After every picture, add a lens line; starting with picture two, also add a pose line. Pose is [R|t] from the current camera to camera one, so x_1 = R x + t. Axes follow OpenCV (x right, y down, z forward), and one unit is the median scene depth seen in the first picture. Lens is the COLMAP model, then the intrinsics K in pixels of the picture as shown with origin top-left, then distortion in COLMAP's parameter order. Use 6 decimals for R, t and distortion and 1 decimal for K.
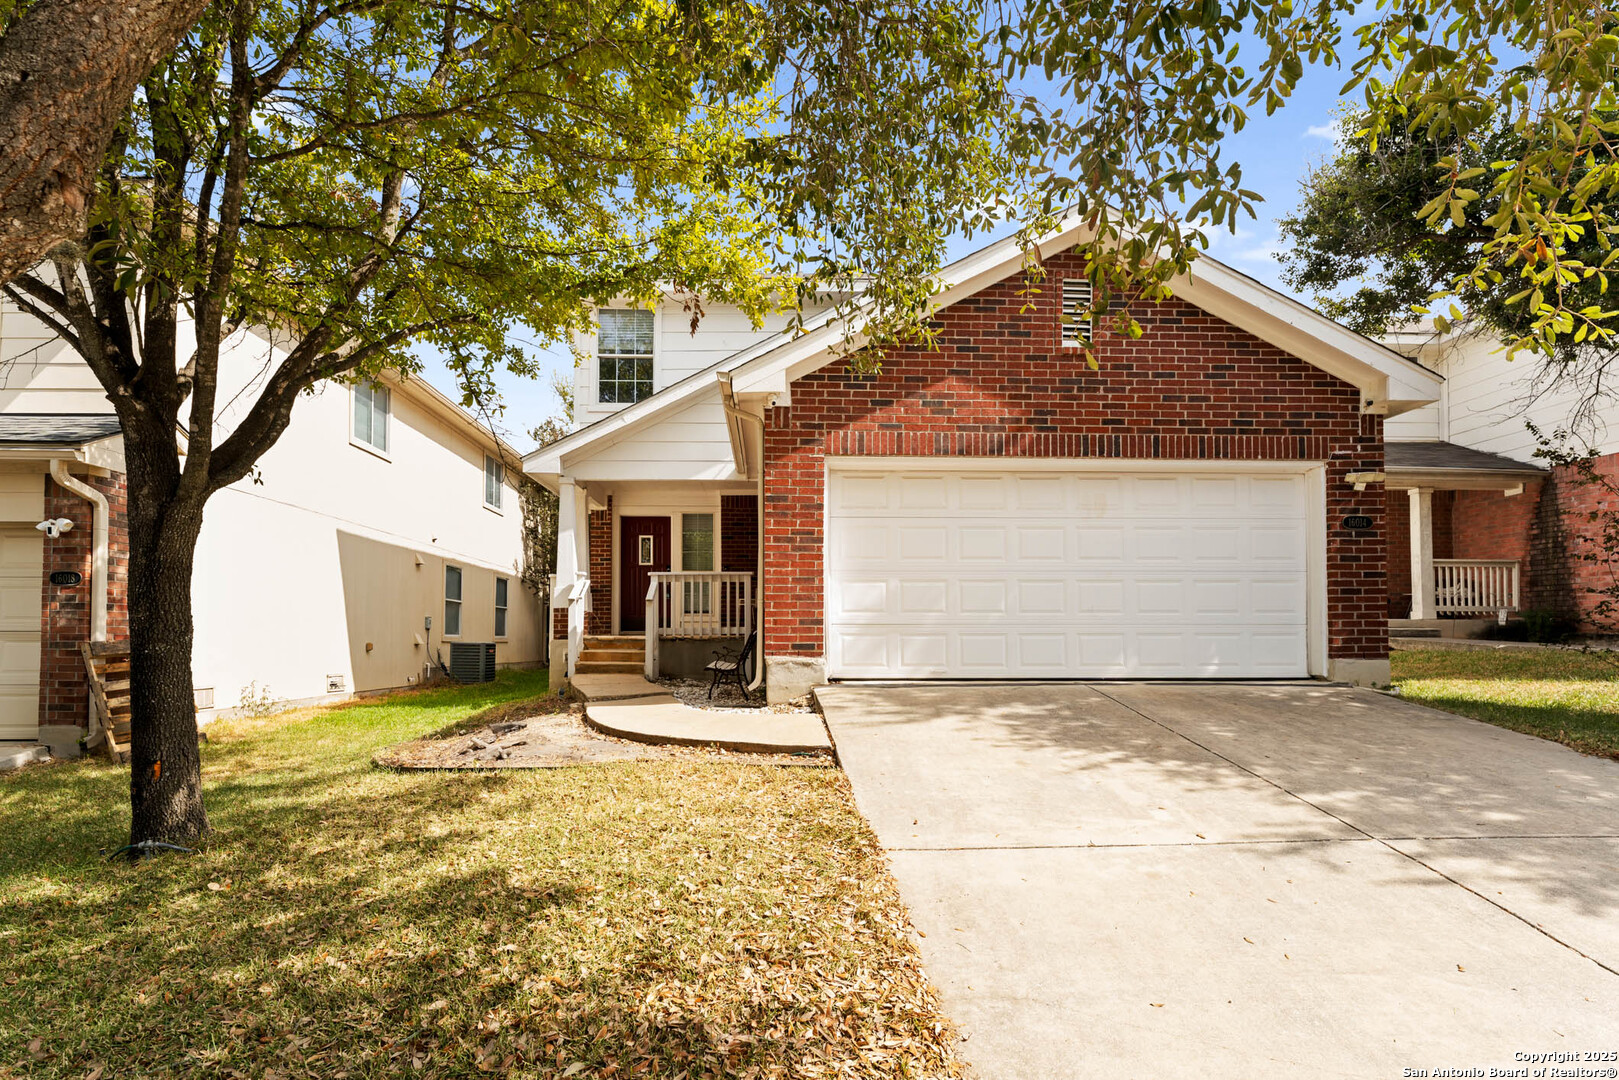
lens RADIAL K [[768.5, 0, 802.9], [0, 768.5, 617.9], [0, 0, 1]] dist [-0.001445, -0.000559]
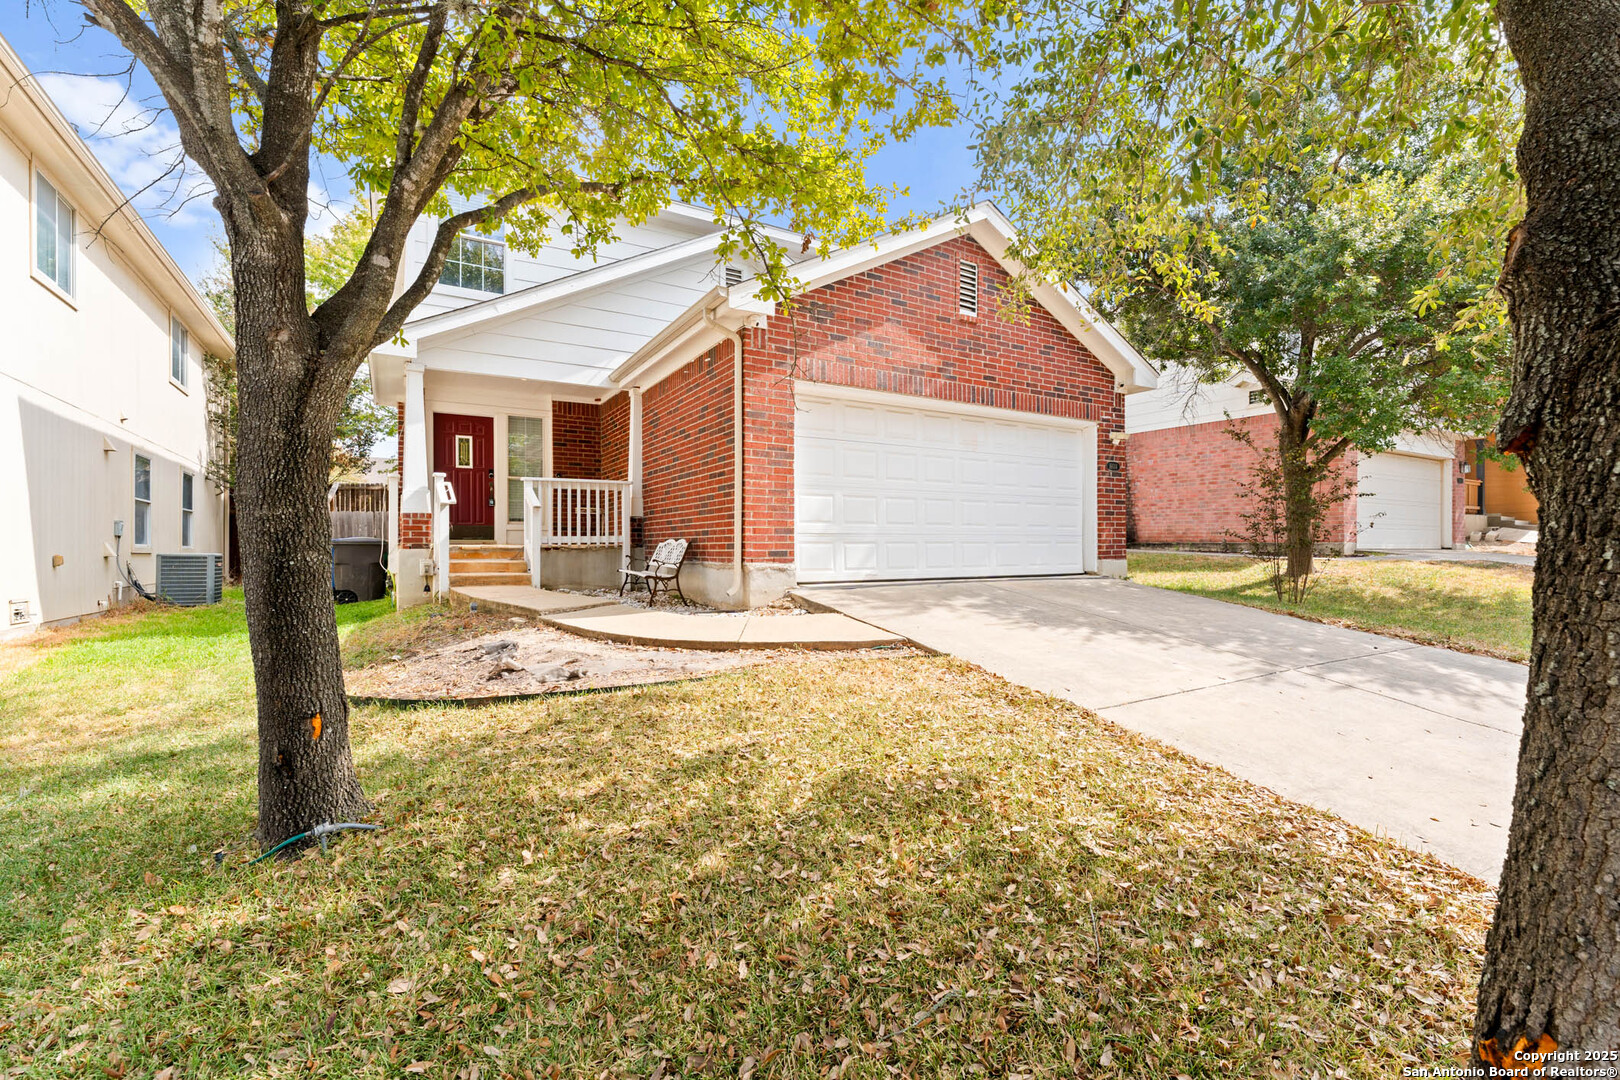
lens RADIAL K [[701.2, 0, 809.6], [0, 701.2, 544.3], [0, 0, 1]] dist [0.002943, 0.000238]
pose [[0.873233, -0.000312, 0.487303, -0.434770], [-0.009637, 0.999793, 0.017909, 0.005796], [-0.487208, -0.020334, 0.873049, 0.112037]]
